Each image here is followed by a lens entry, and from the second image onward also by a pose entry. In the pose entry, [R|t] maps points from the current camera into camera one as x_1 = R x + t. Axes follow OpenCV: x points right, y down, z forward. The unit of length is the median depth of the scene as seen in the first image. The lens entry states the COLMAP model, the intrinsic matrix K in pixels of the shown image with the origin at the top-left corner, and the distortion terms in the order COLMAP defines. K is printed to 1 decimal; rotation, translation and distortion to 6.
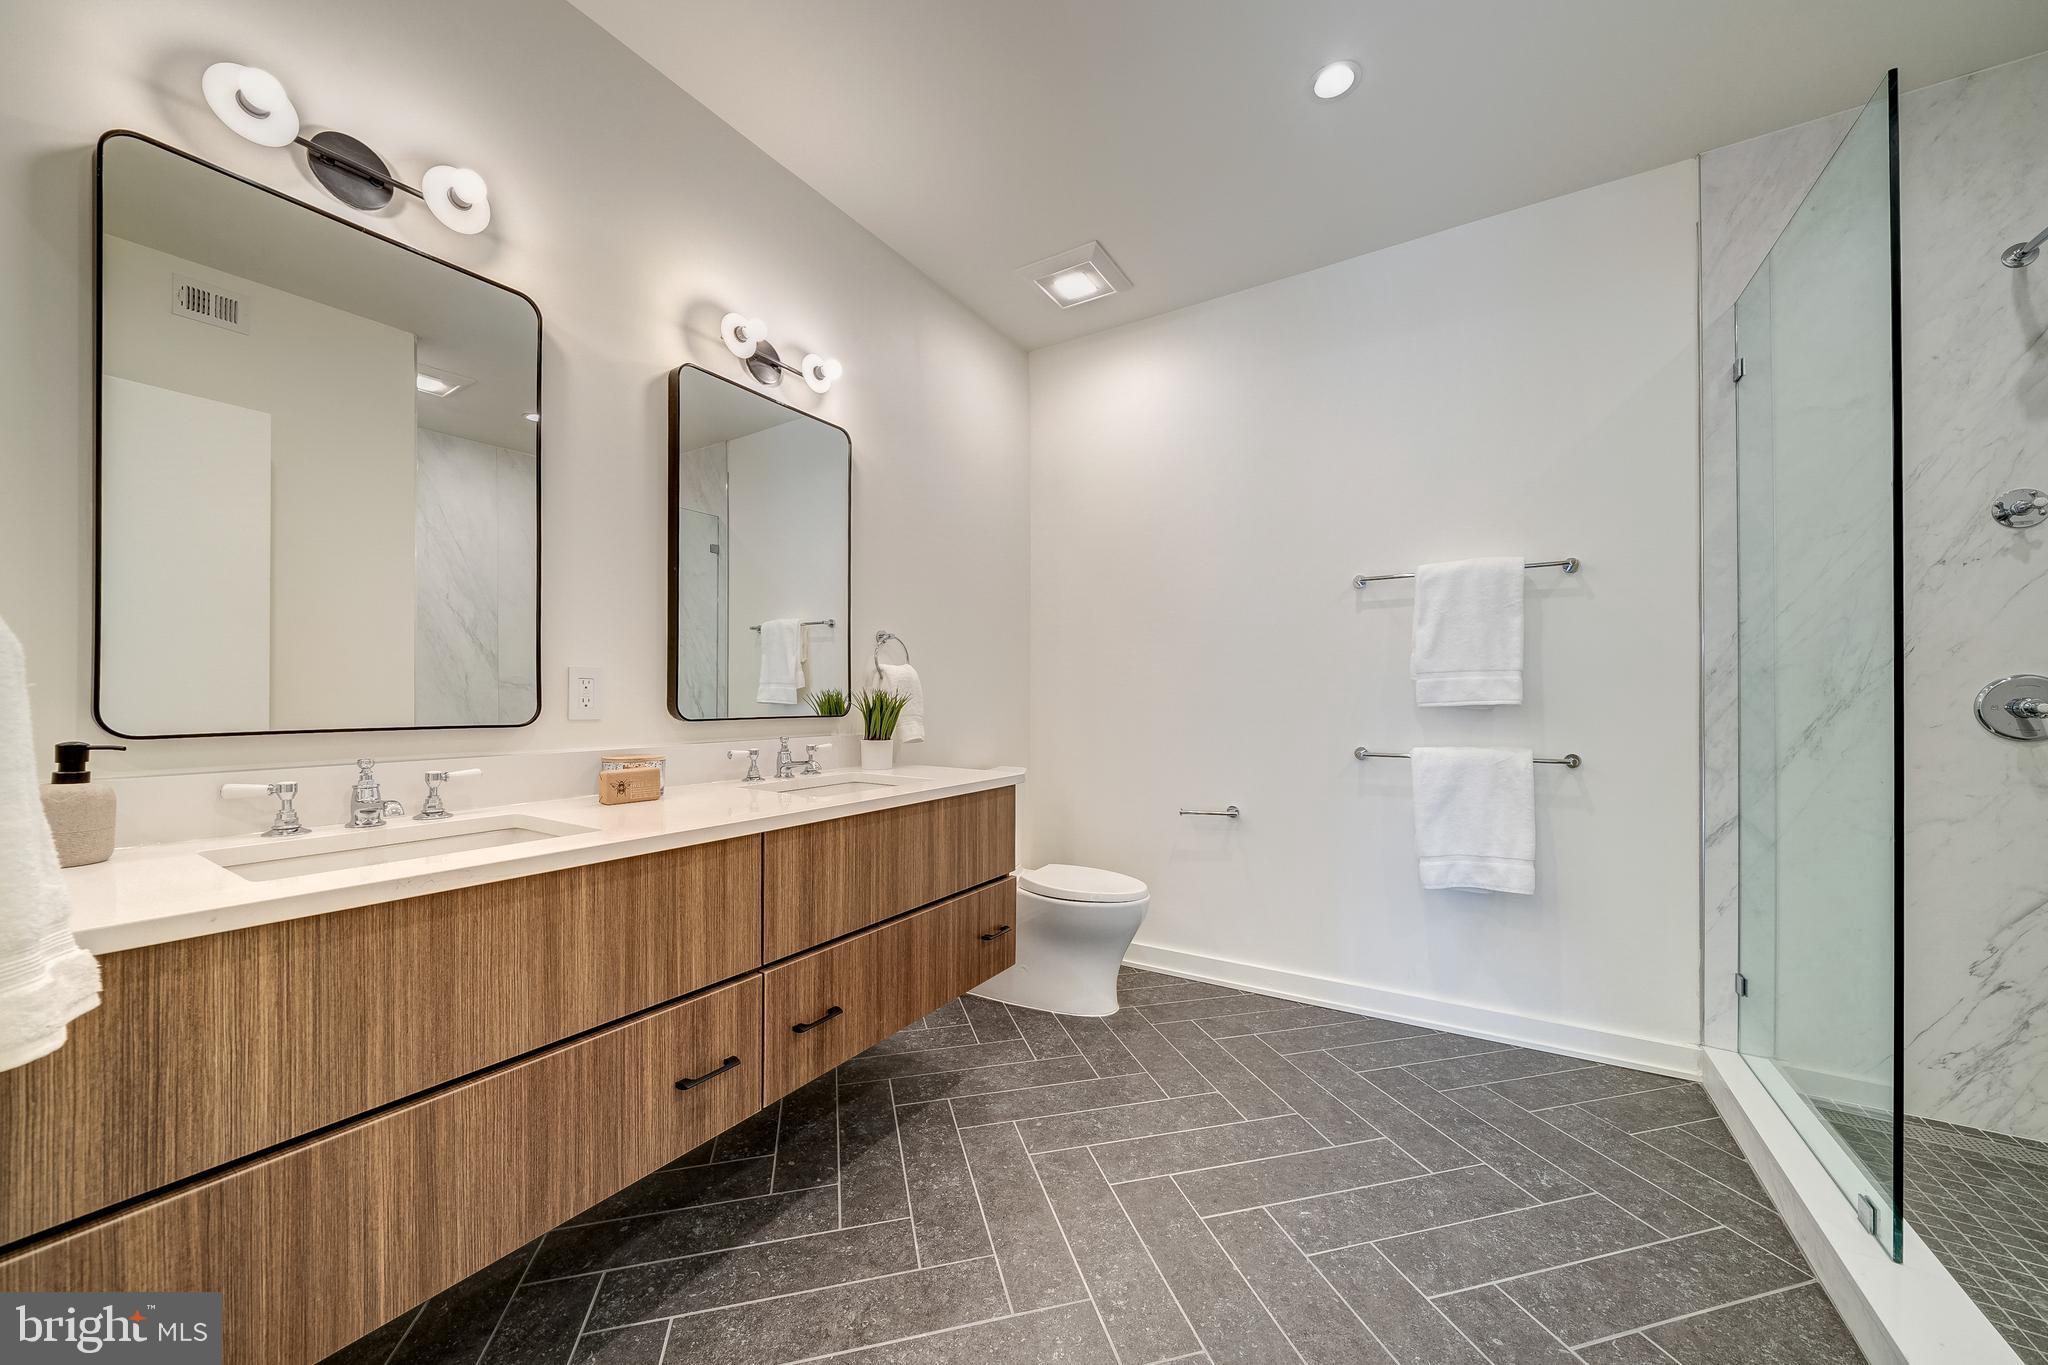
lens RADIAL K [[754.8, 0, 1025.0], [0, 754.8, 691.7], [0, 0, 1]] dist [-0.000383, 0.000925]
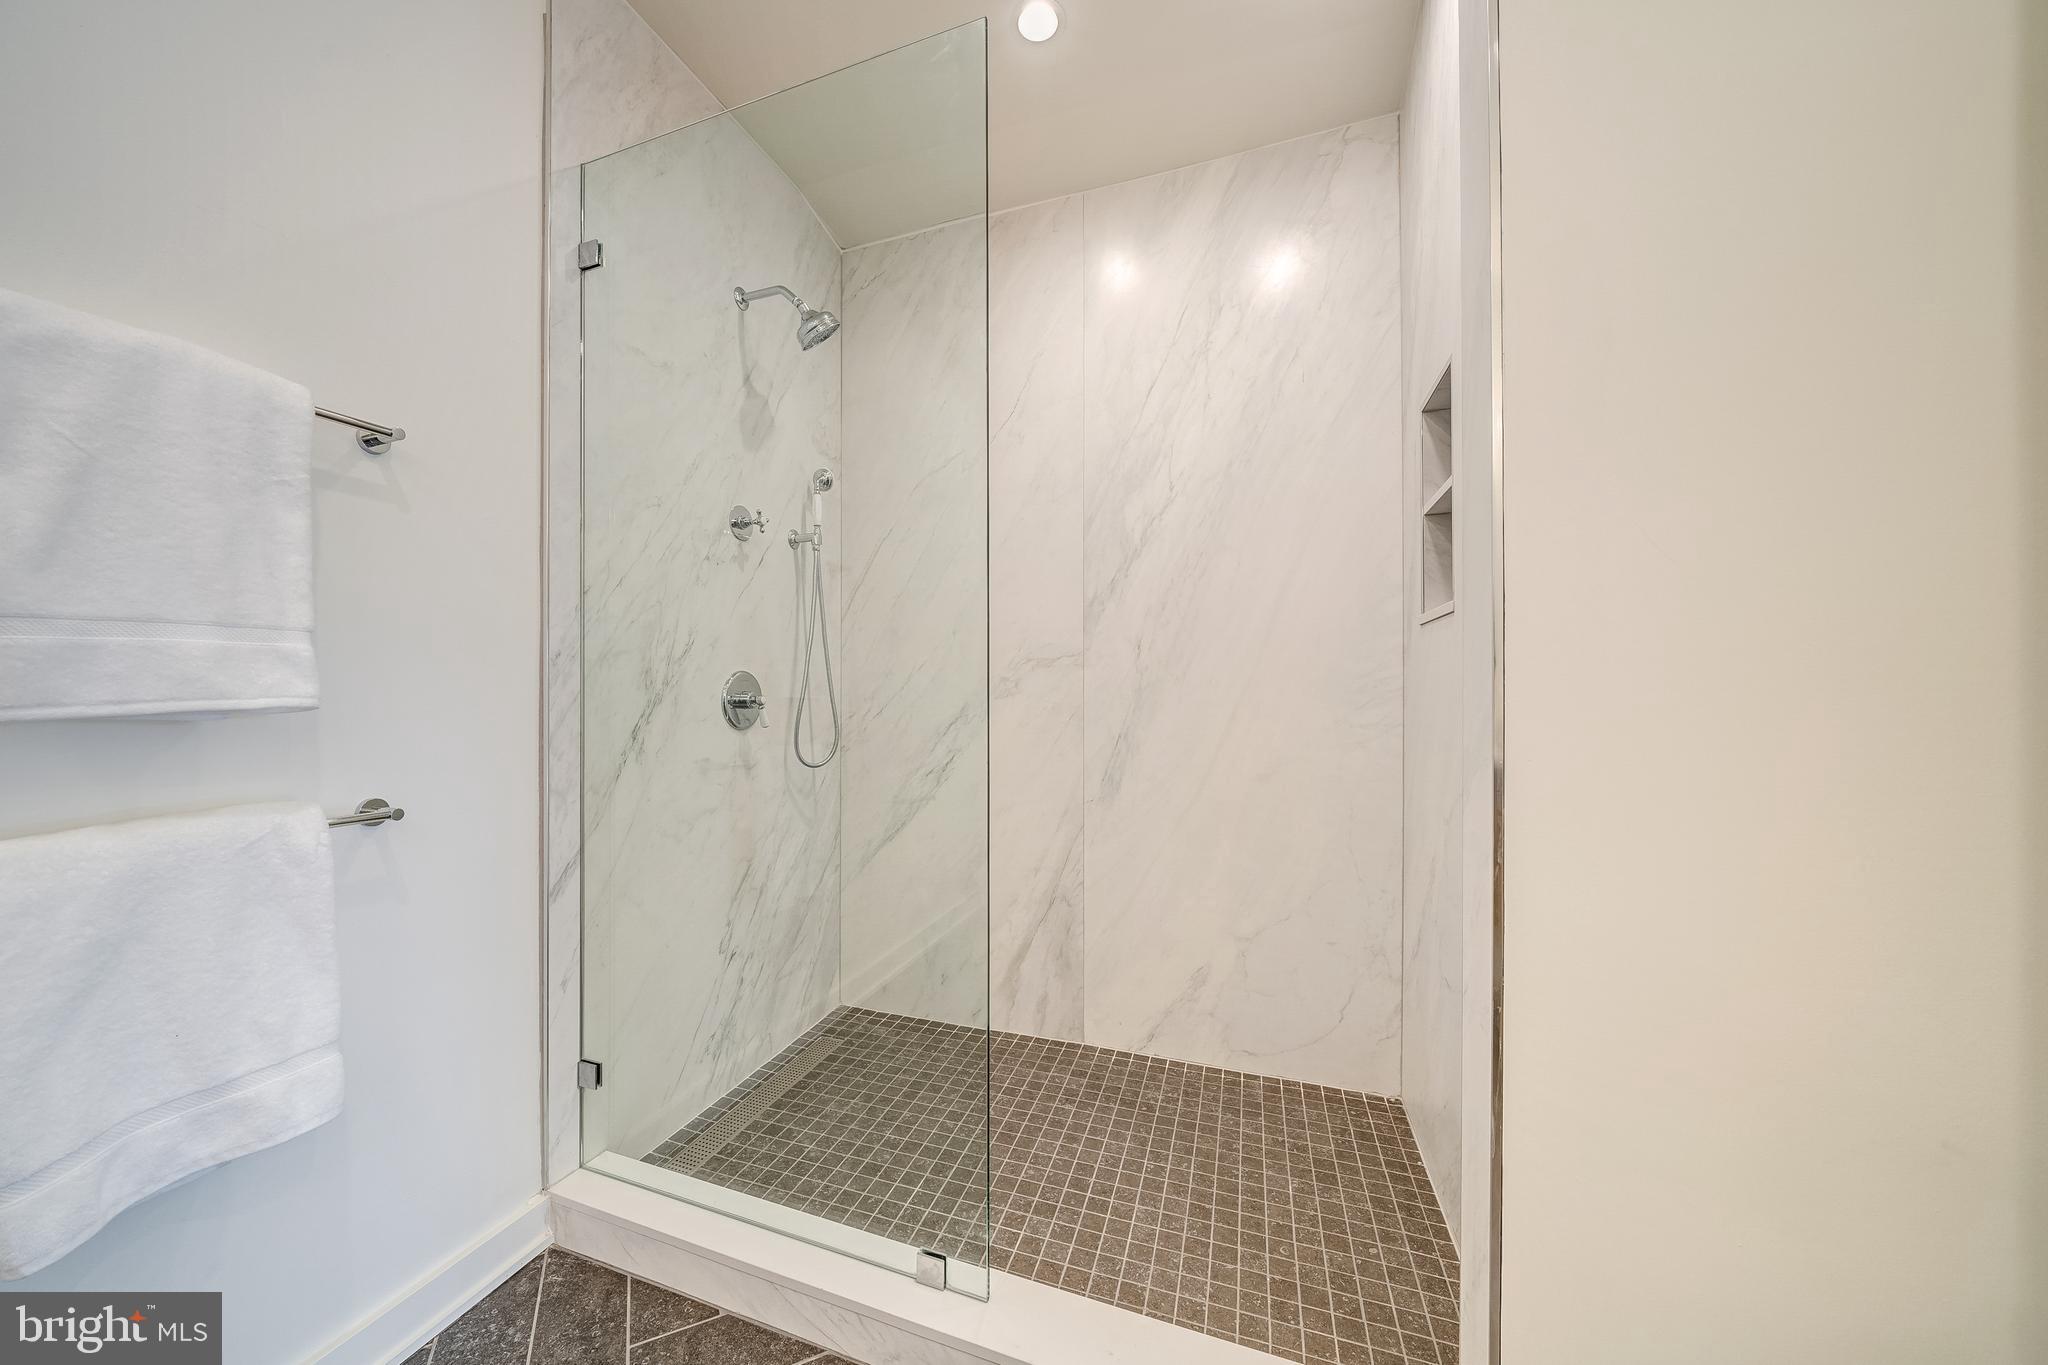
lens RADIAL K [[716.7, 0, 958.6], [0, 716.7, 688.5], [0, 0, 1]] dist [-0.009737, 0.000815]
pose [[-0.159834, 0.005698, 0.987127, 0.186236], [-0.003579, 0.999973, -0.006351, 0.008219], [-0.987137, -0.004548, -0.159809, 0.736501]]
